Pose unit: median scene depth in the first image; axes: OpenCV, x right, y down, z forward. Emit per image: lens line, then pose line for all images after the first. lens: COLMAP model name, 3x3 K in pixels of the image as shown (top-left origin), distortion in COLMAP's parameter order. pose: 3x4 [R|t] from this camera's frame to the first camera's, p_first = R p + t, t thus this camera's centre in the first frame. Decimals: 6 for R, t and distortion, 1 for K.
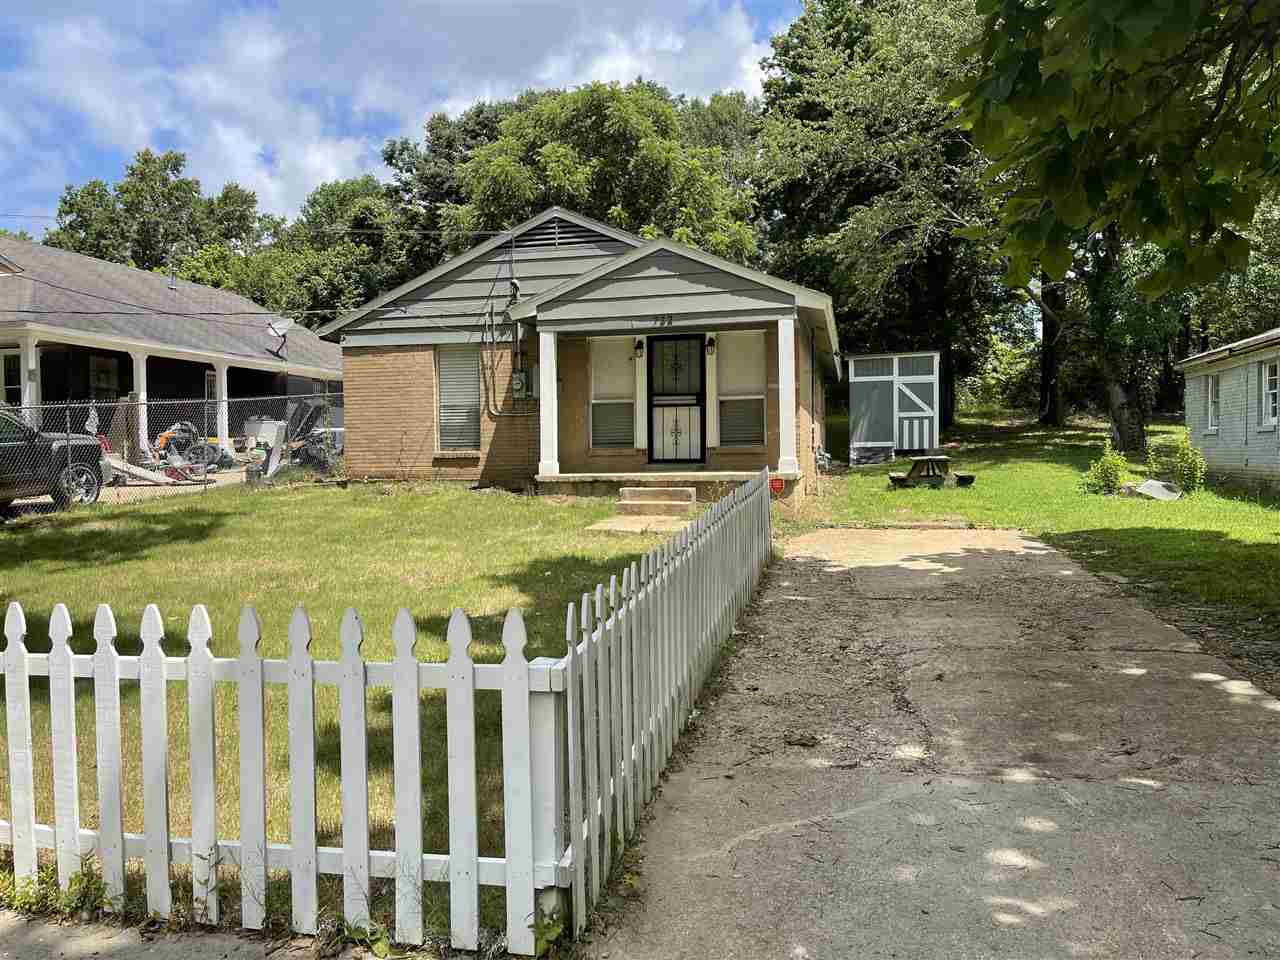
lens RADIAL K [[989.4, 0, 640.0], [0, 989.4, 480.0], [0, 0, 1]] dist [0.066671, -0.124107]
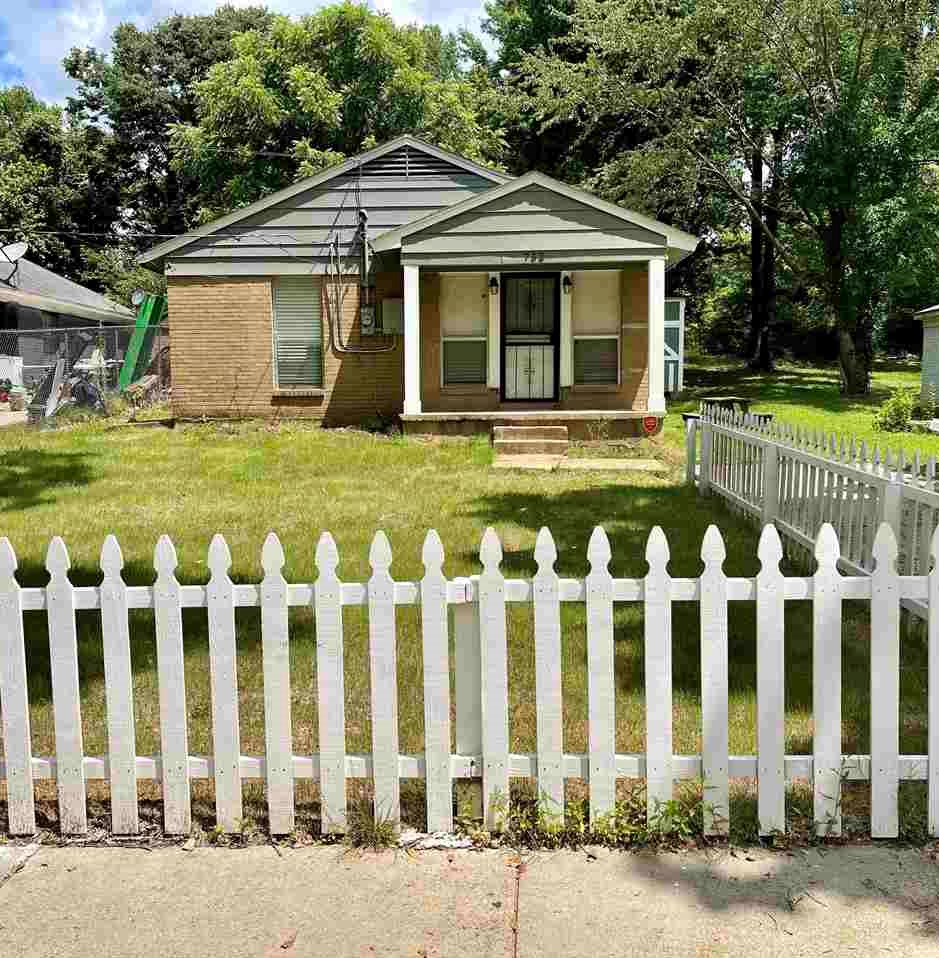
lens RADIAL K [[995.0, 0, 469.5], [0, 995.0, 479.0], [0, 0, 1]] dist [0.050659, -0.034998]
pose [[0.980187, -0.011883, 0.197719, -0.217105], [0.001337, 0.998573, 0.053386, 0.006564], [-0.198071, -0.052064, 0.978804, 0.021442]]
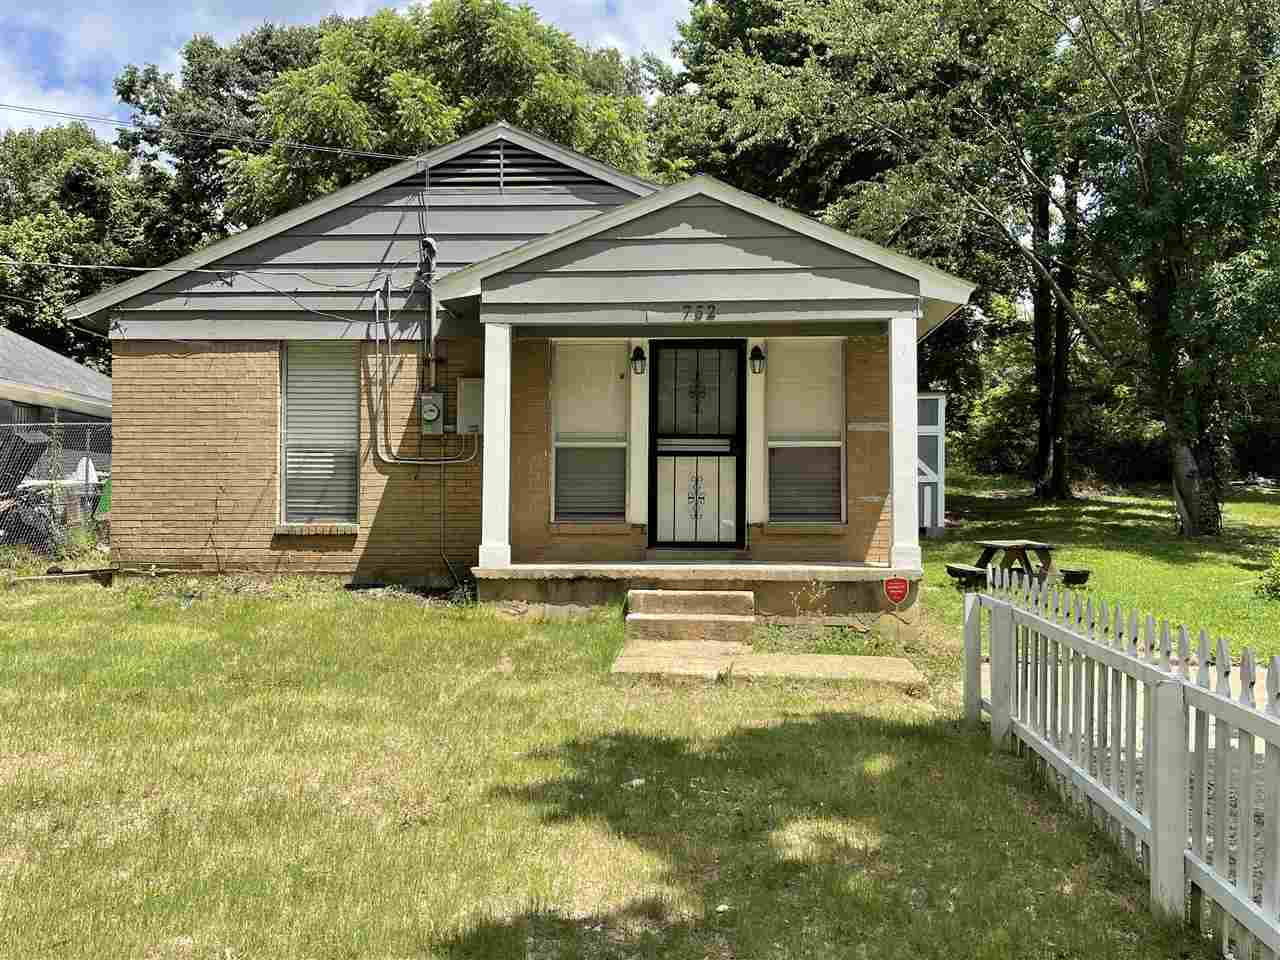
lens RADIAL K [[1258.0, 0, 640.0], [0, 1258.0, 480.0], [0, 0, 1]] dist [0.049439, -0.016251]
pose [[0.984493, 0.022266, 0.174006, -0.128868], [-0.011358, 0.997921, -0.063433, -0.009464], [-0.175057, 0.060473, 0.982699, 0.238079]]
